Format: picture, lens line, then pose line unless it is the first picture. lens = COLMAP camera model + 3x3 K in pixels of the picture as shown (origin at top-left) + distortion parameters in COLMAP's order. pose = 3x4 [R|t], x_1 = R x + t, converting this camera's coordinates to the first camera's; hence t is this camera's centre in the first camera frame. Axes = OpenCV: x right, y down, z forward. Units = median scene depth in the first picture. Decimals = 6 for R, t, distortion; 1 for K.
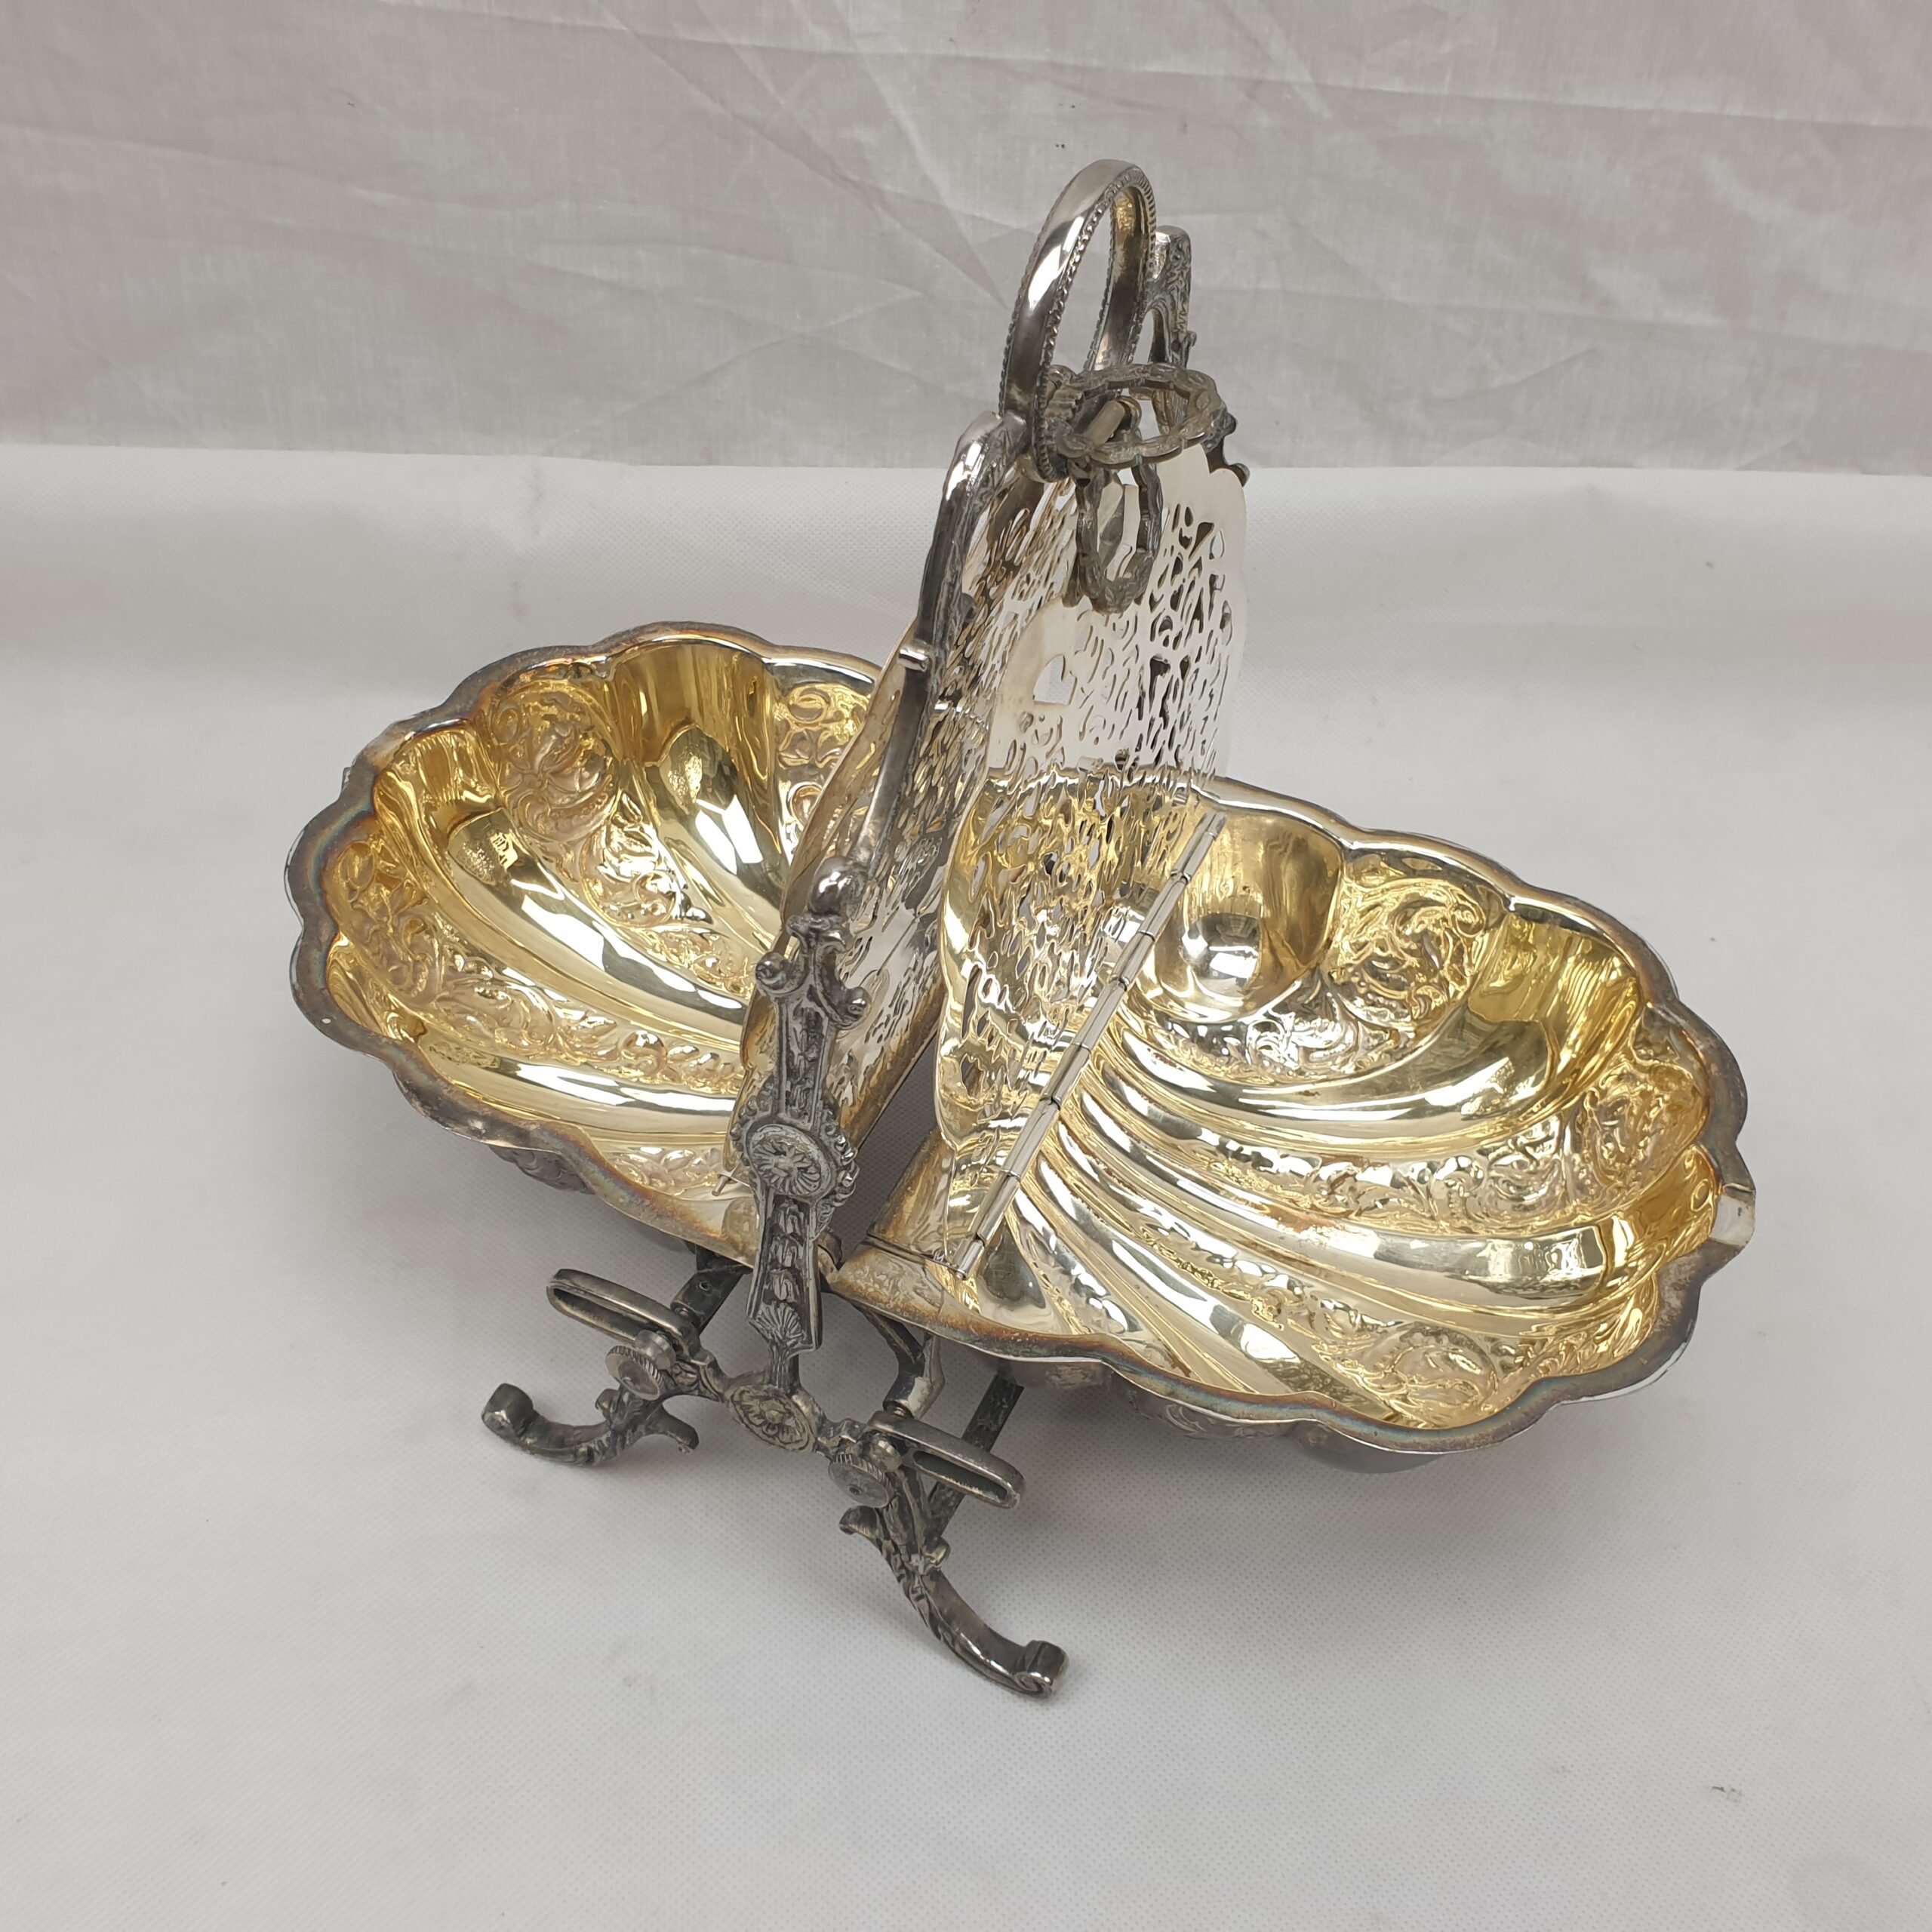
lens RADIAL K [[2059.3, 0, 955.1], [0, 2059.3, 981.6], [0, 0, 1]] dist [-0.019644, 0.000000]
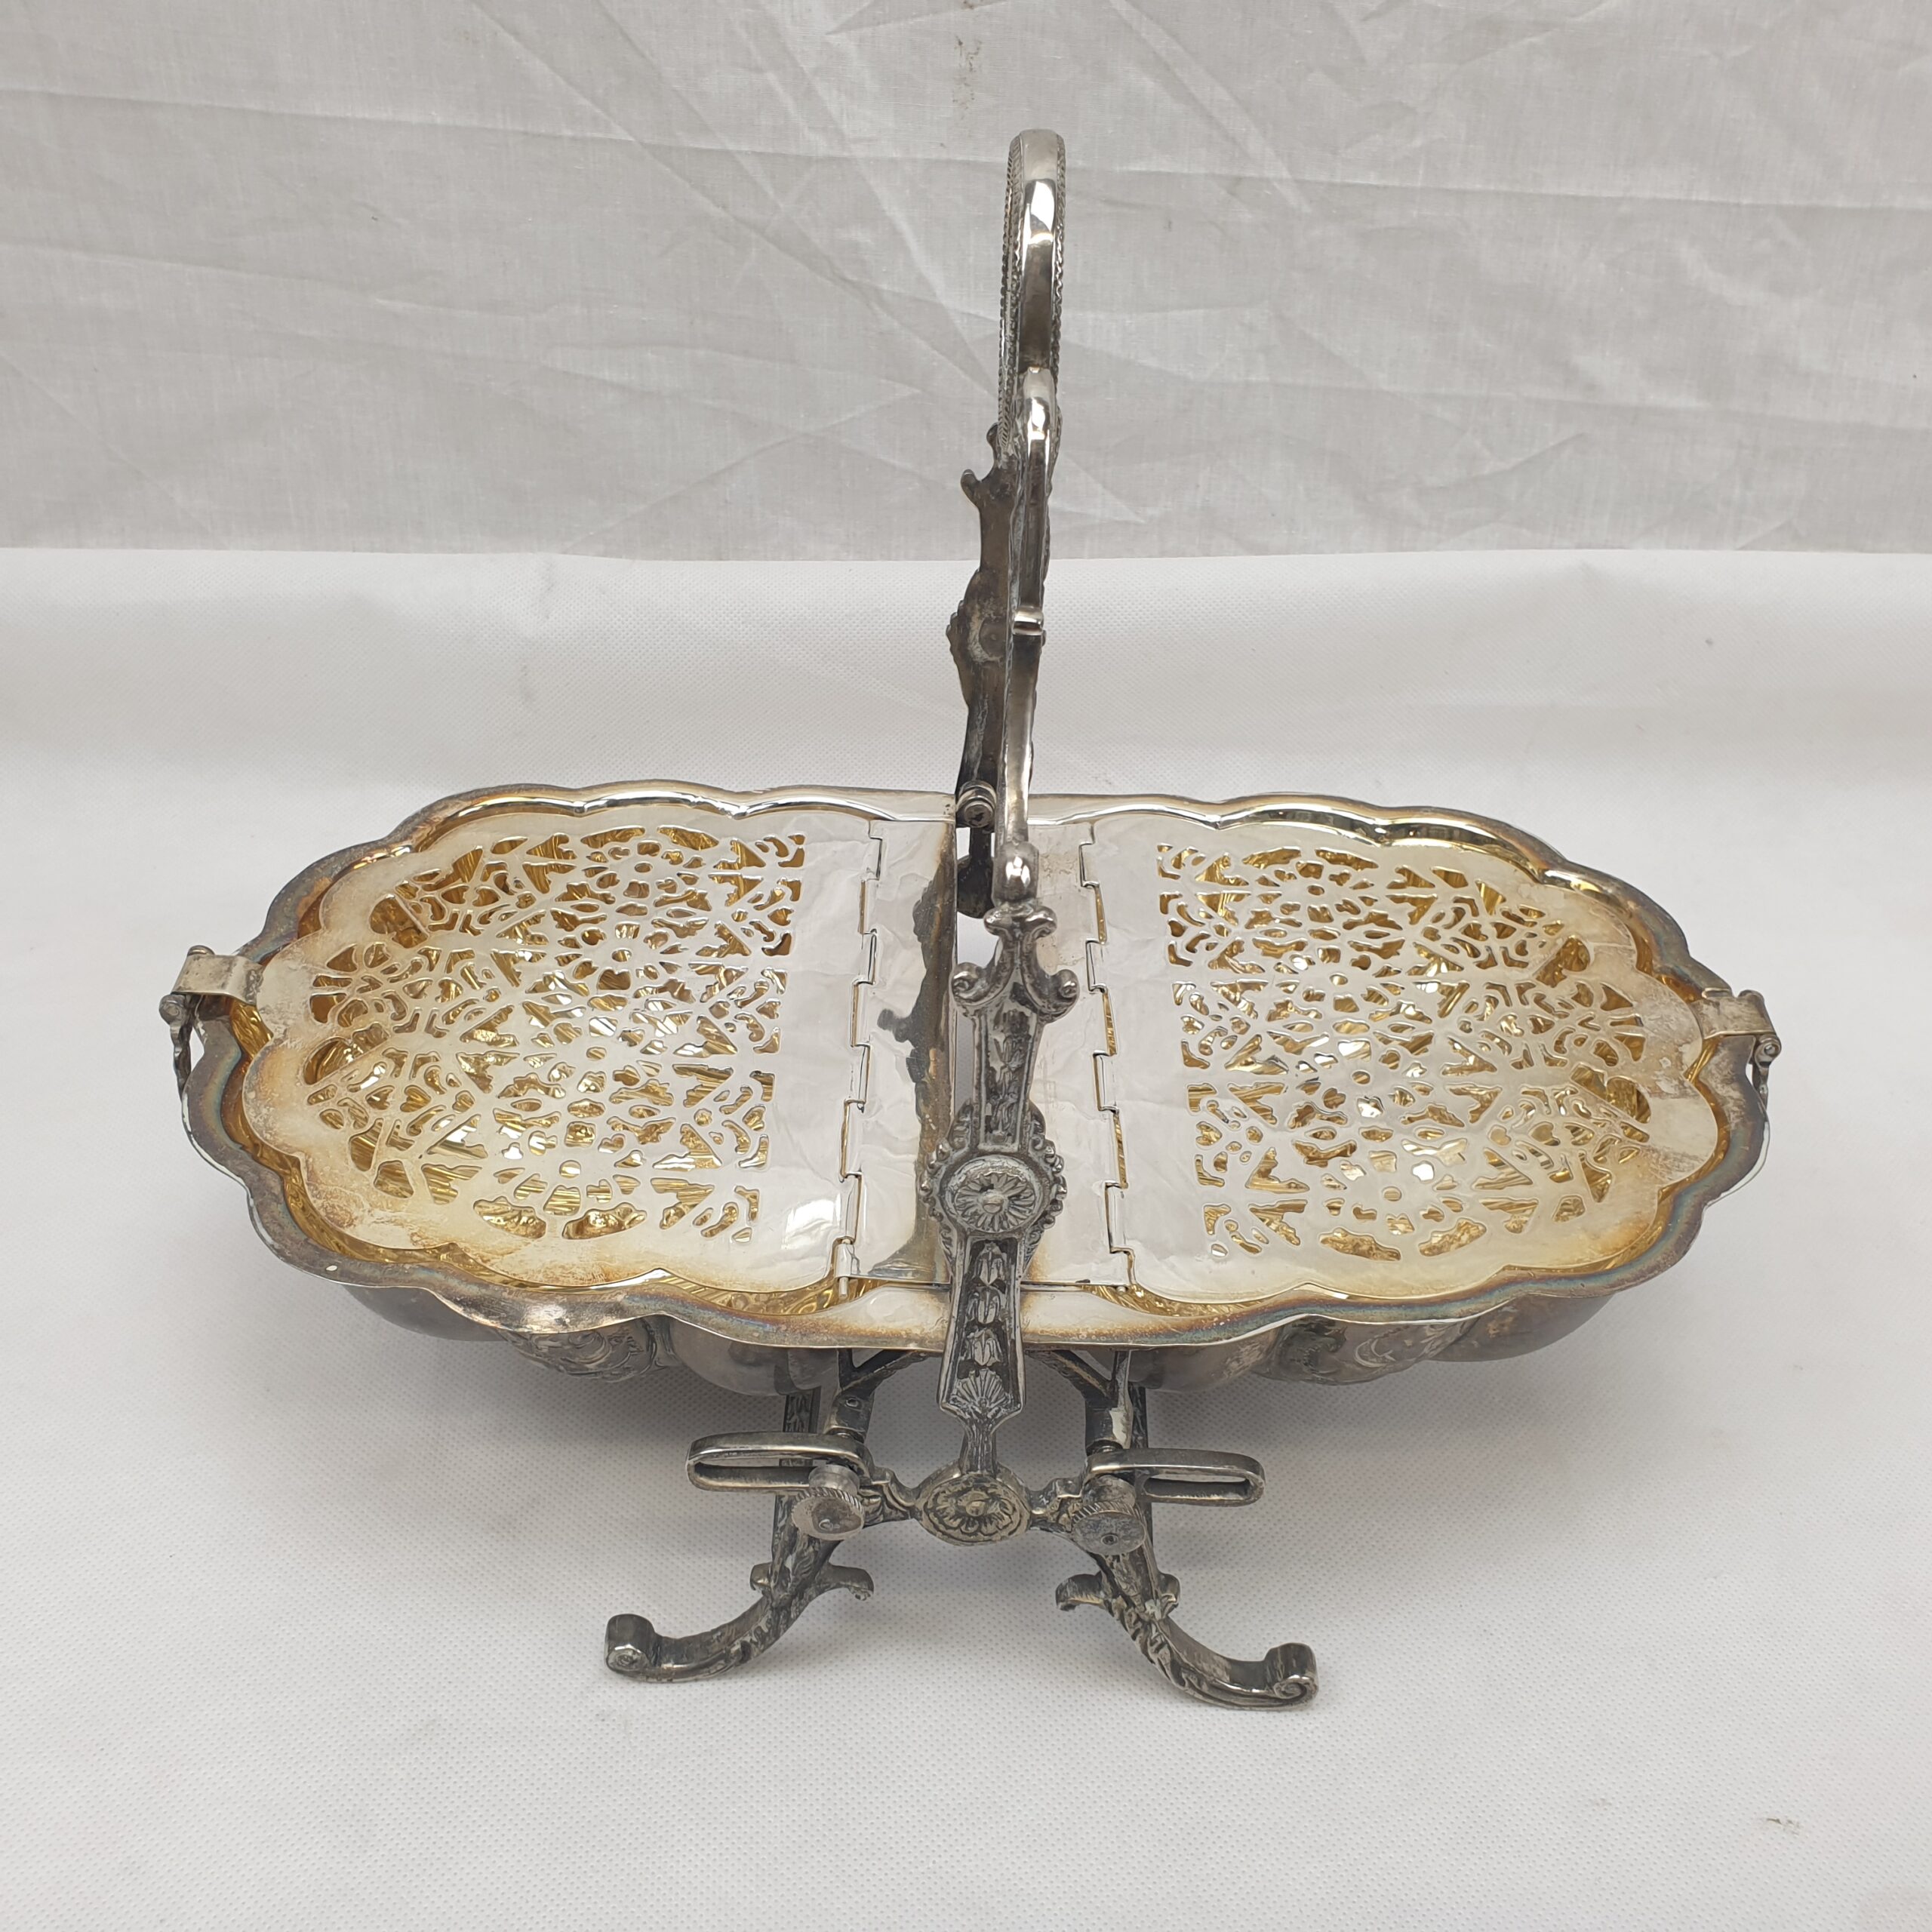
lens RADIAL K [[2059.3, 0, 965.7], [0, 2059.3, 975.3], [0, 0, 1]] dist [-0.019644, 0.000000]
pose [[0.999558, -0.015410, -0.025414, 0.028633], [0.011784, 0.990483, -0.137133, 0.100750], [0.027285, 0.136773, 0.990227, 0.017571]]
